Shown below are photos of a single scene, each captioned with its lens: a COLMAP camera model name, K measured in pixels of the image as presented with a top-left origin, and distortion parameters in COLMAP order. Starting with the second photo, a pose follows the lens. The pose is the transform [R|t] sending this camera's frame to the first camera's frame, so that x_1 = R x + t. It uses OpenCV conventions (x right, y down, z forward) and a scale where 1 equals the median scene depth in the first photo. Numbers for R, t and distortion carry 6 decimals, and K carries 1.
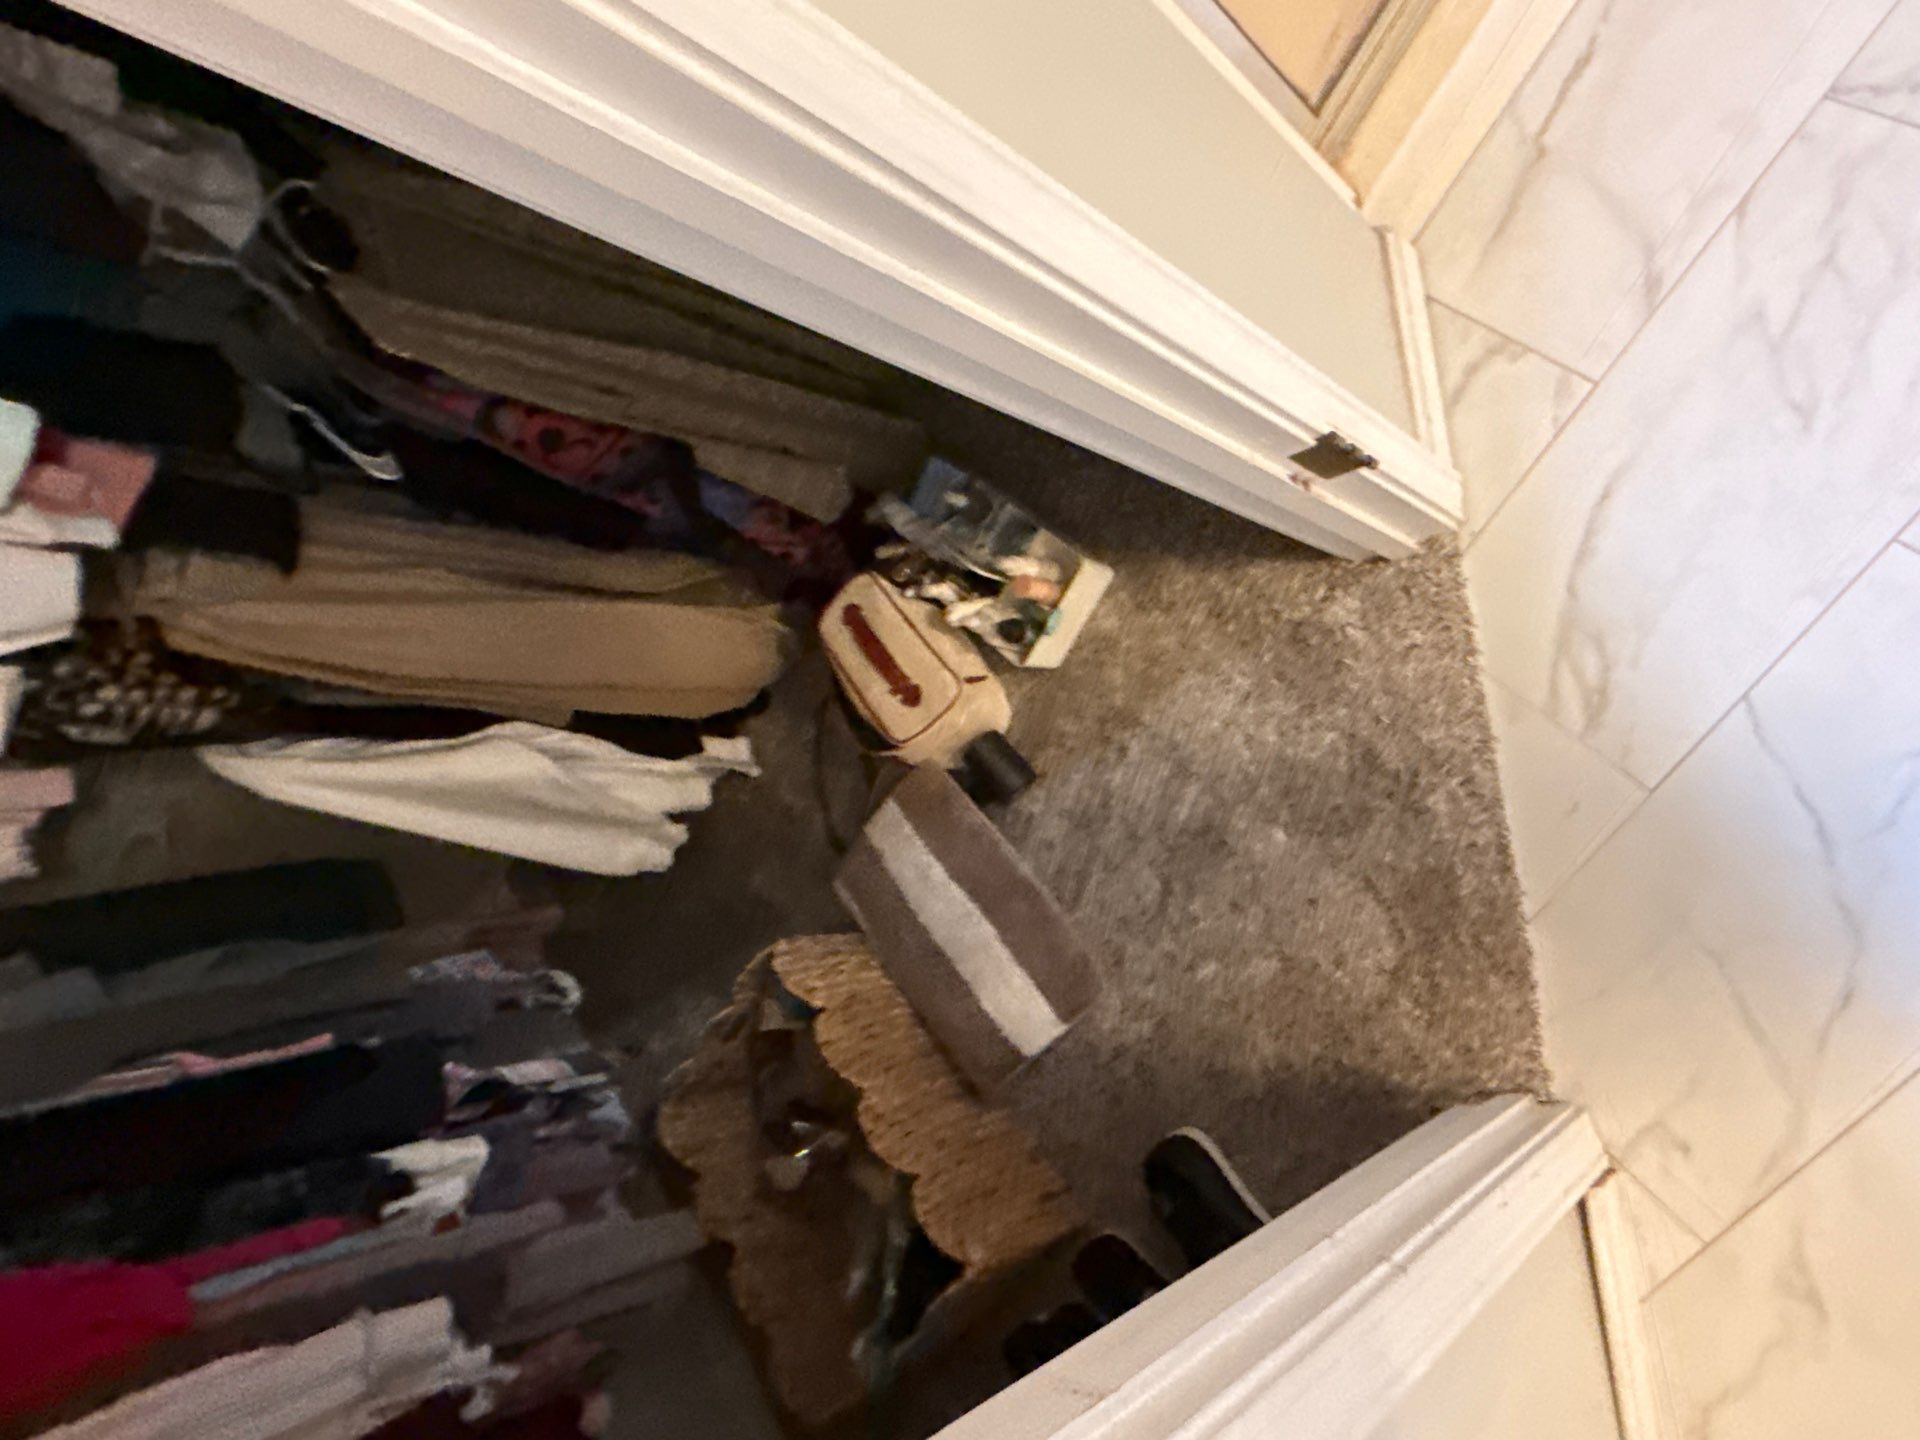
lens RADIAL K [[1138.9, 0, 968.9], [0, 1138.9, 721.3], [0, 0, 1]] dist [0.004462, 0.001988]
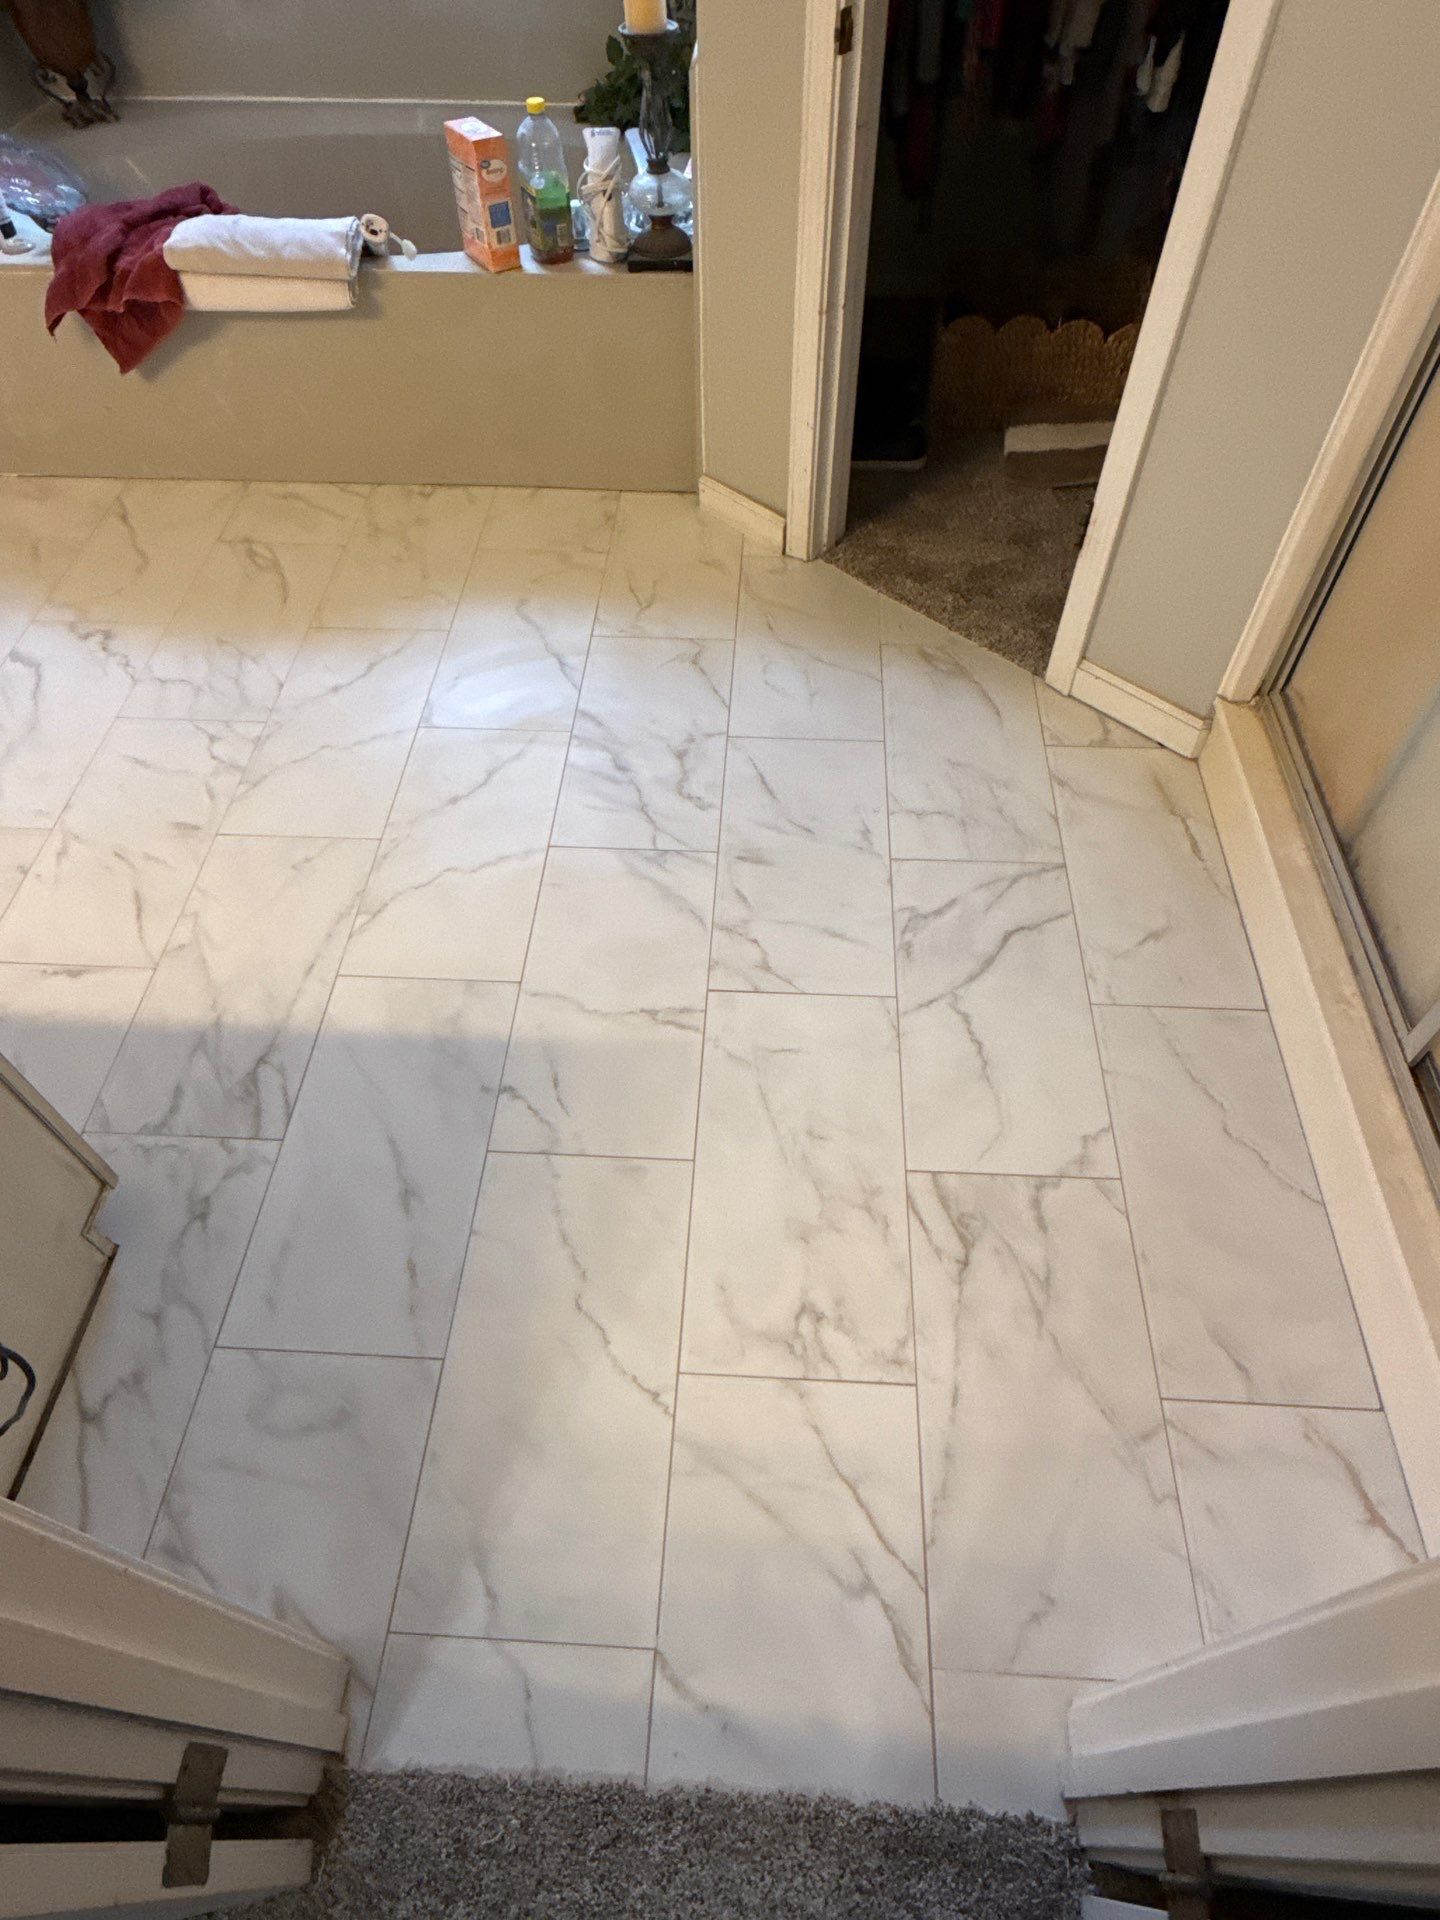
lens RADIAL K [[1138.9, 0, 722.8], [0, 1138.9, 952.2], [0, 0, 1]] dist [0.004462, 0.001988]
pose [[-0.599771, 0.768161, 0.224062, 0.678151], [-0.569927, -0.606651, 0.554218, -1.165217], [0.561656, 0.204706, 0.801647, -0.655967]]
